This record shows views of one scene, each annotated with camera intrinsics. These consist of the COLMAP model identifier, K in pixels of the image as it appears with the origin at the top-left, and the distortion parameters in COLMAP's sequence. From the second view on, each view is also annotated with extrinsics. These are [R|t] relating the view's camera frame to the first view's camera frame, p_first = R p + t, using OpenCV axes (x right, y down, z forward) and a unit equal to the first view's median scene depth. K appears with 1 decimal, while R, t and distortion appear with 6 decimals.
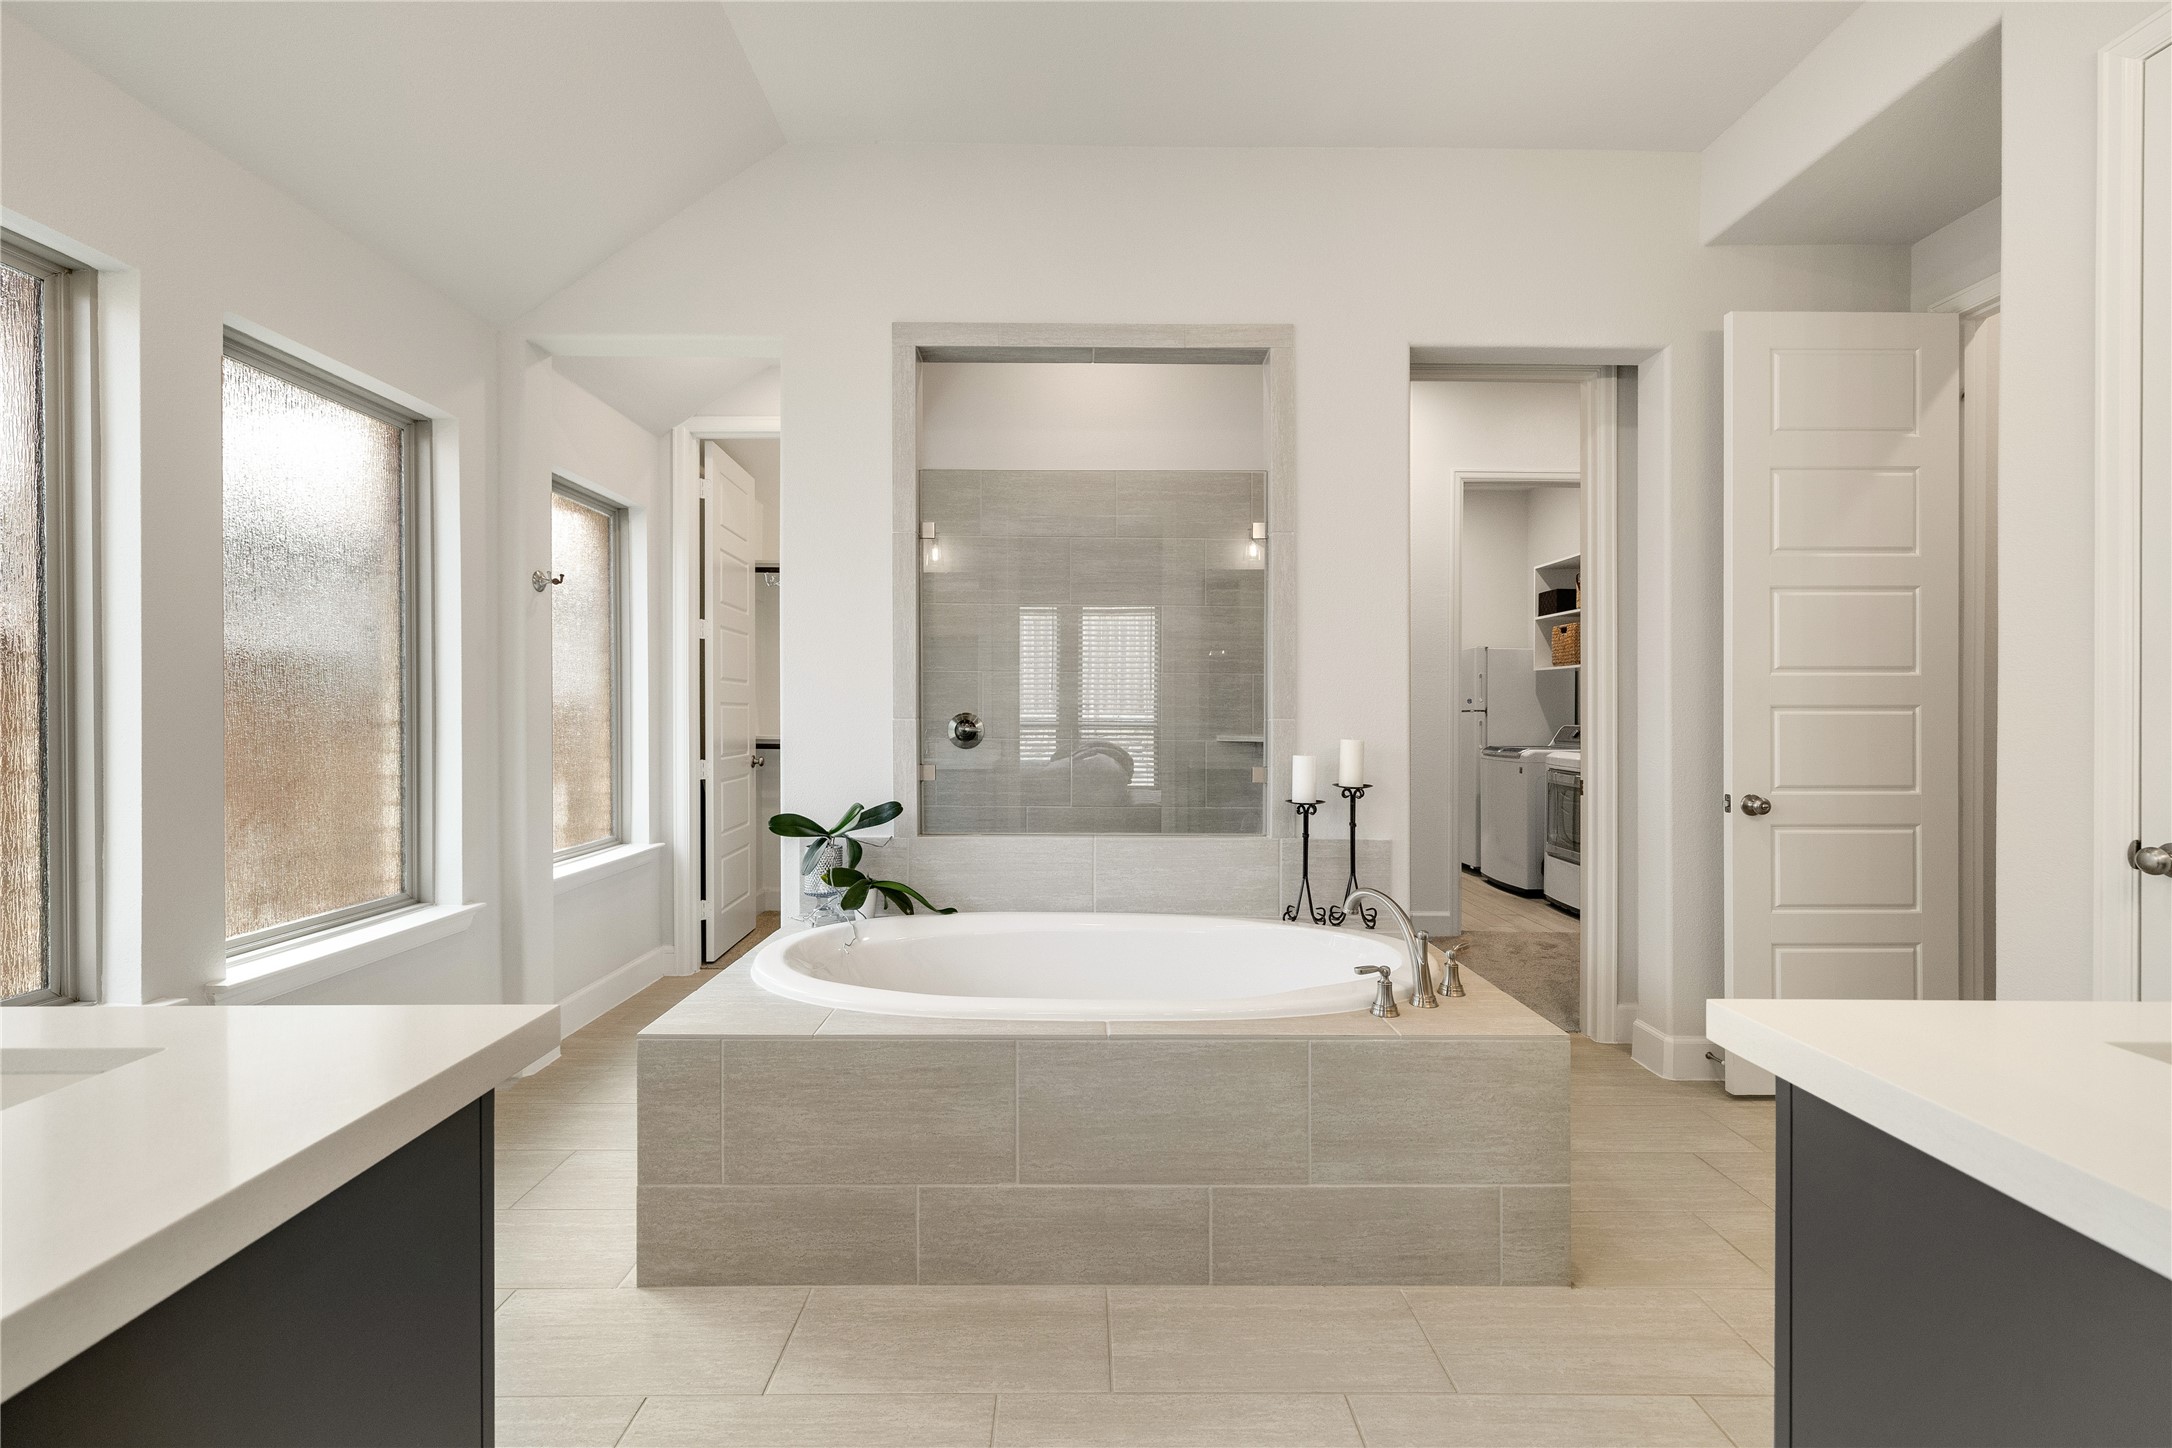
lens RADIAL K [[925.6, 0, 1081.8], [0, 925.6, 713.1], [0, 0, 1]] dist [-0.004593, -0.000294]
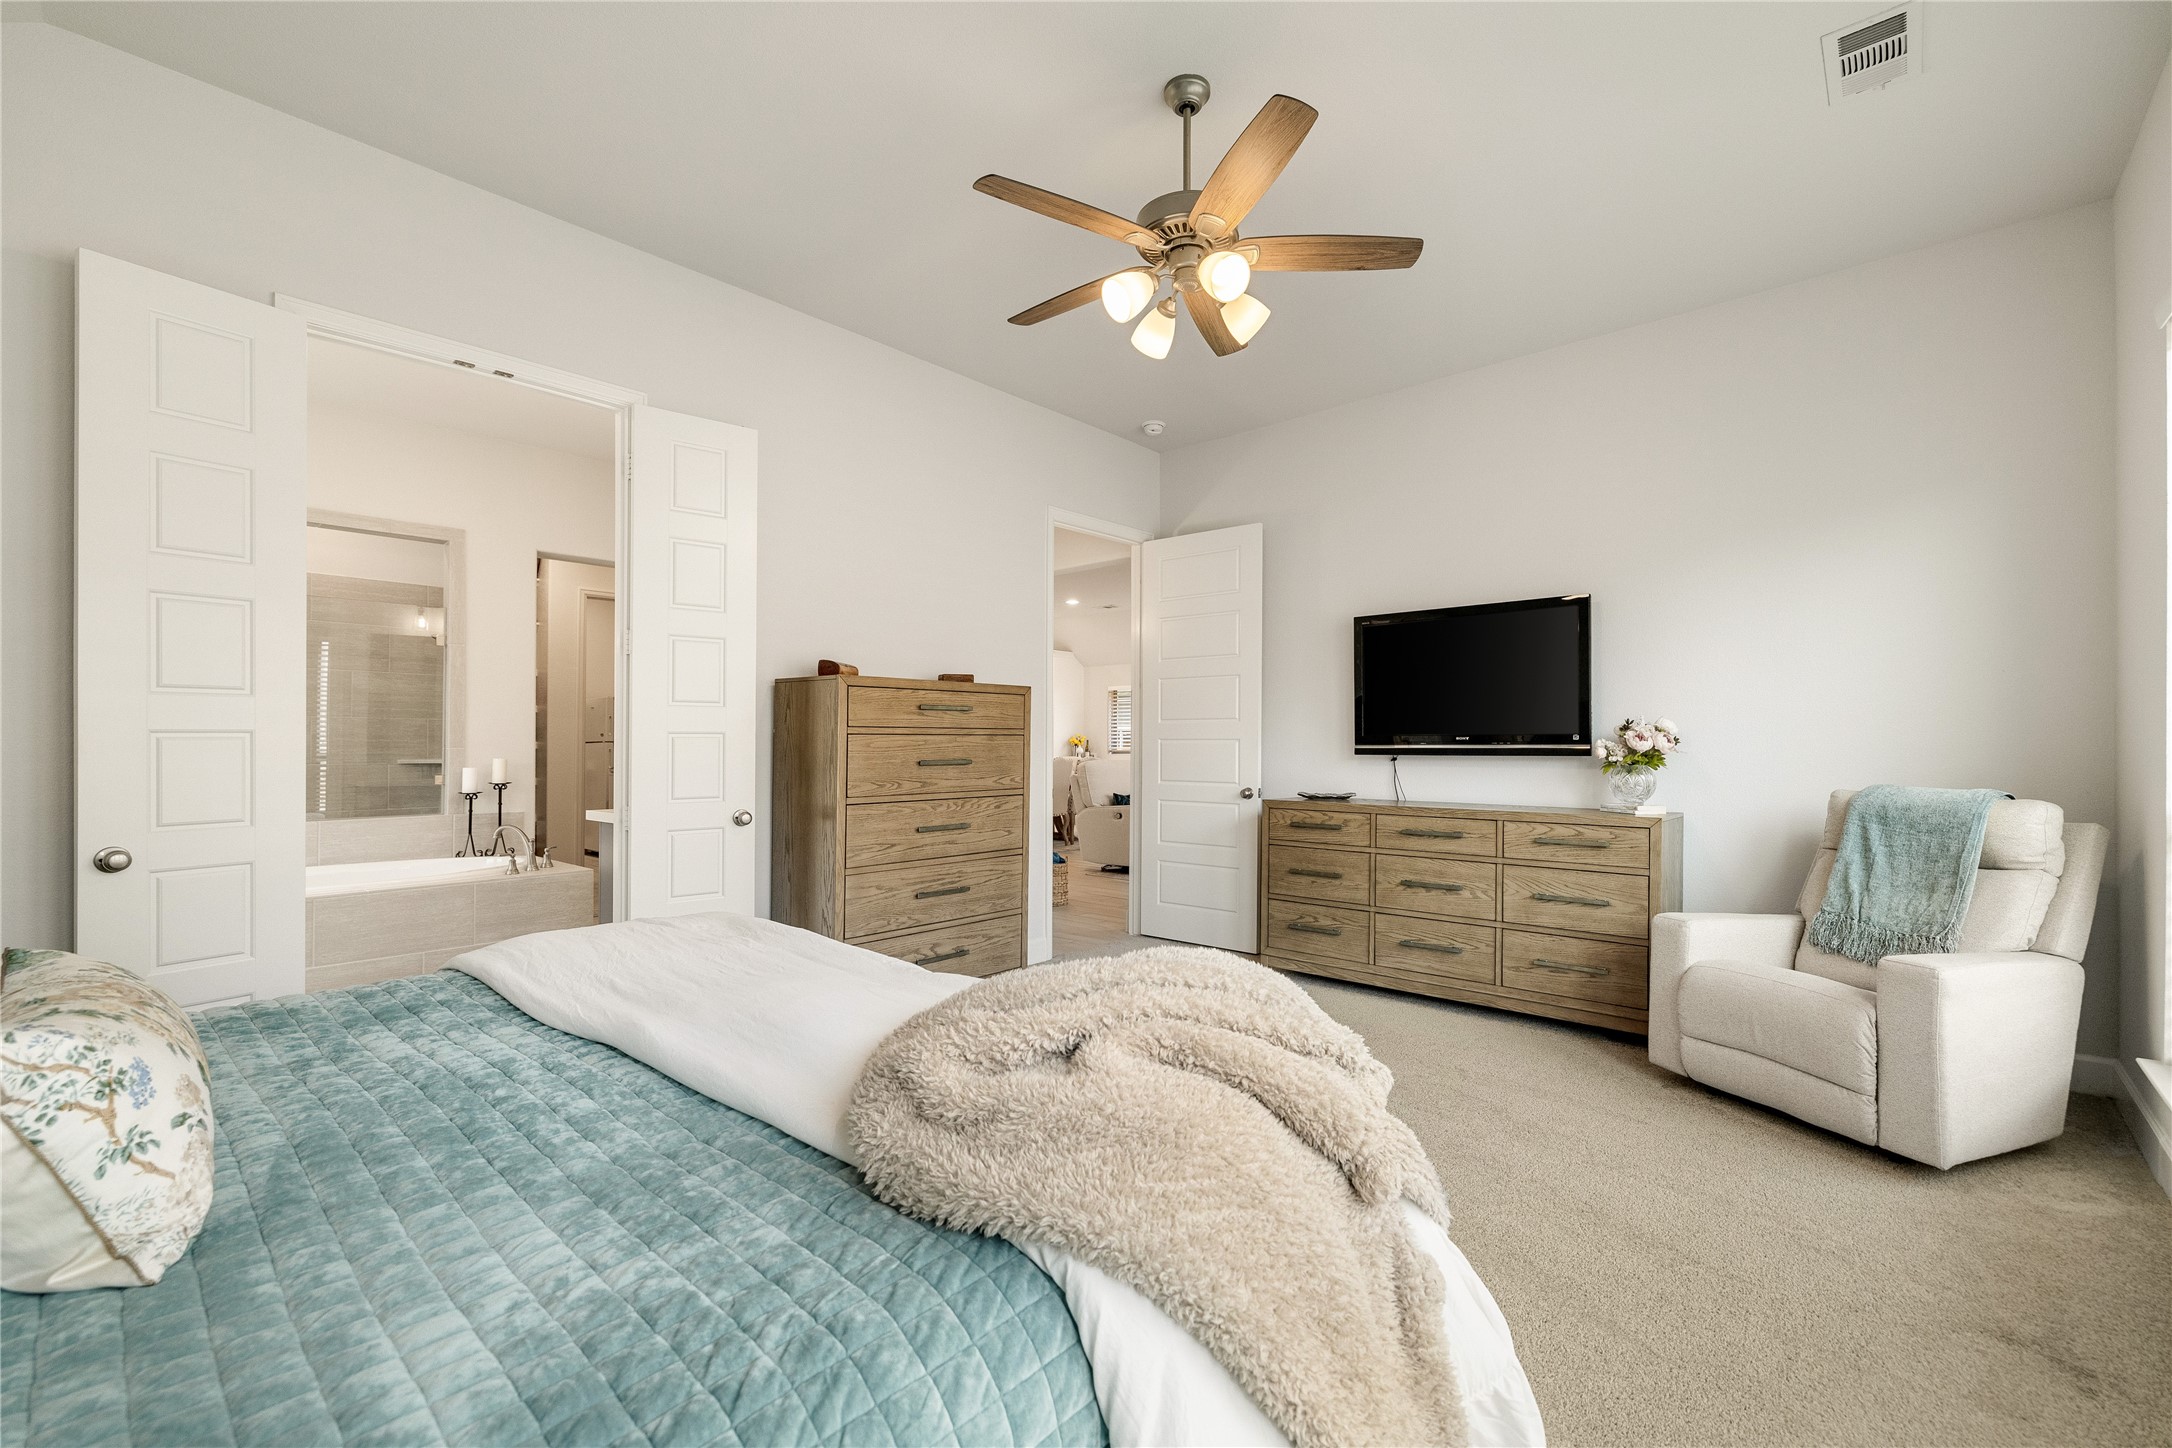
lens RADIAL K [[925.6, 0, 1078.8], [0, 925.6, 723.3], [0, 0, 1]] dist [-0.004593, -0.000294]
pose [[0.683717, 0.009746, 0.729682, -0.265810], [0.003795, 0.999850, -0.016910, -0.007026], [-0.729738, 0.014331, 0.683577, -1.111226]]
